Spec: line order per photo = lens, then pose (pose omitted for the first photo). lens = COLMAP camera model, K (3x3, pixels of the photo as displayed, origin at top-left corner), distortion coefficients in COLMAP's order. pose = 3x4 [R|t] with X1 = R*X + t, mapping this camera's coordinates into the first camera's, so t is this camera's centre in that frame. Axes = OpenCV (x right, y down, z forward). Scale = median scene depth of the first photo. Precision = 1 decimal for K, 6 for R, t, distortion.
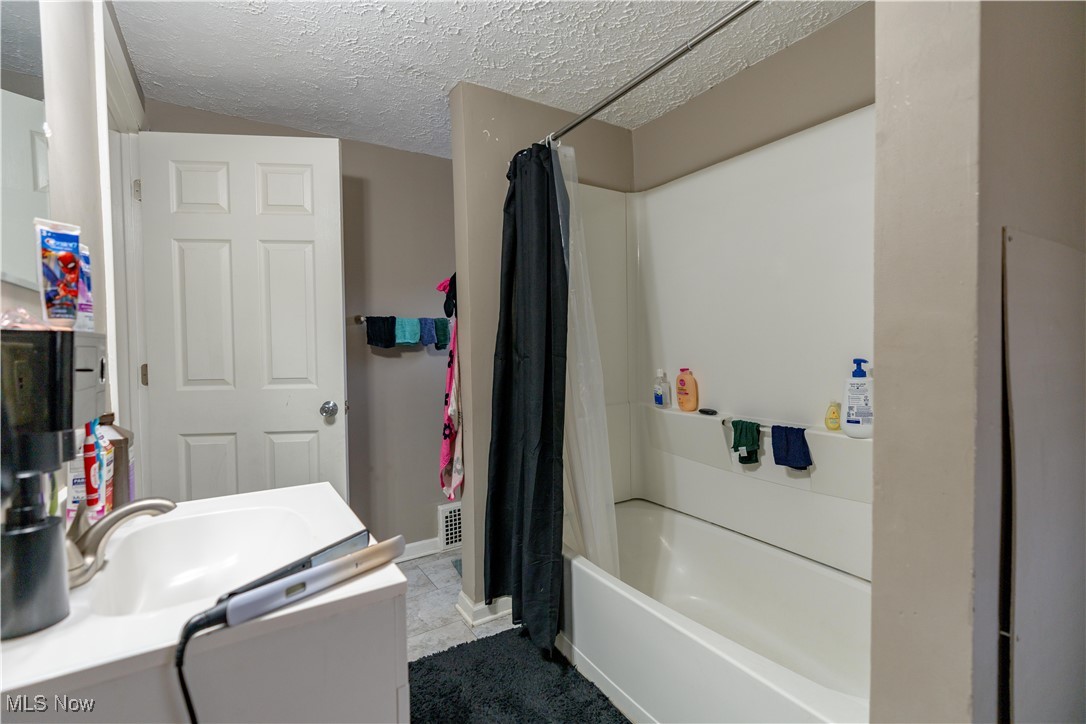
lens RADIAL K [[491.1, 0, 549.3], [0, 491.1, 362.2], [0, 0, 1]] dist [-0.000480, 0.000178]
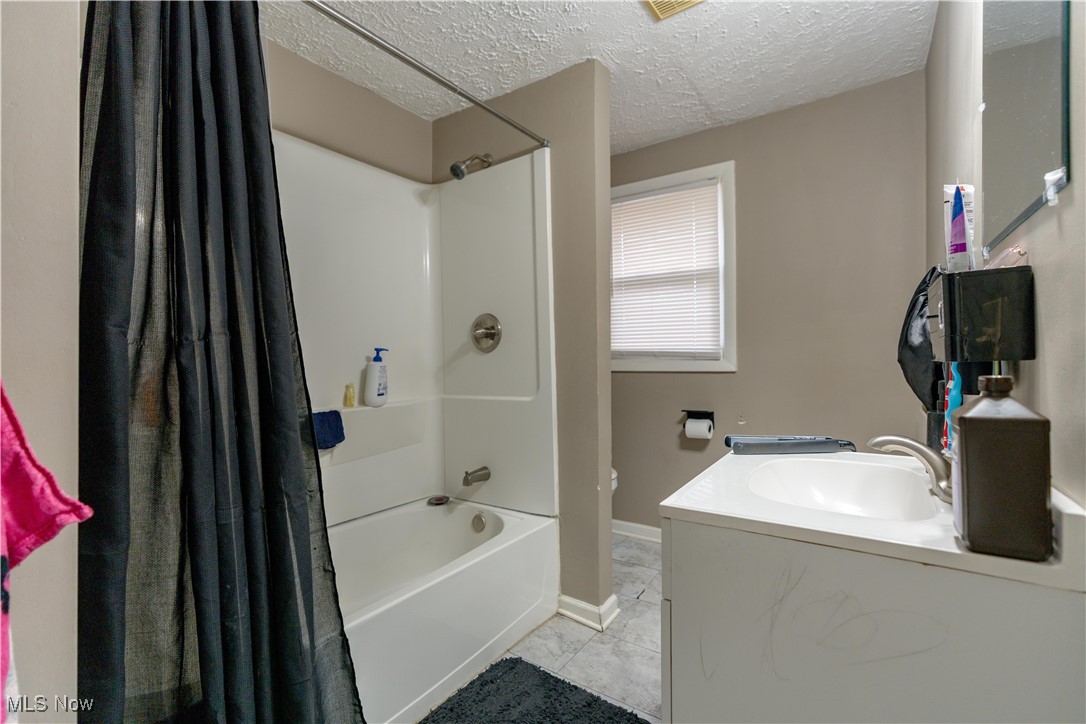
lens RADIAL K [[491.1, 0, 549.3], [0, 491.1, 362.2], [0, 0, 1]] dist [-0.000480, 0.000178]
pose [[-0.413320, 0.007348, 0.910556, -0.798472], [0.029330, 0.999556, 0.005248, 0.038816], [-0.910114, 0.028875, -0.413352, 1.131827]]
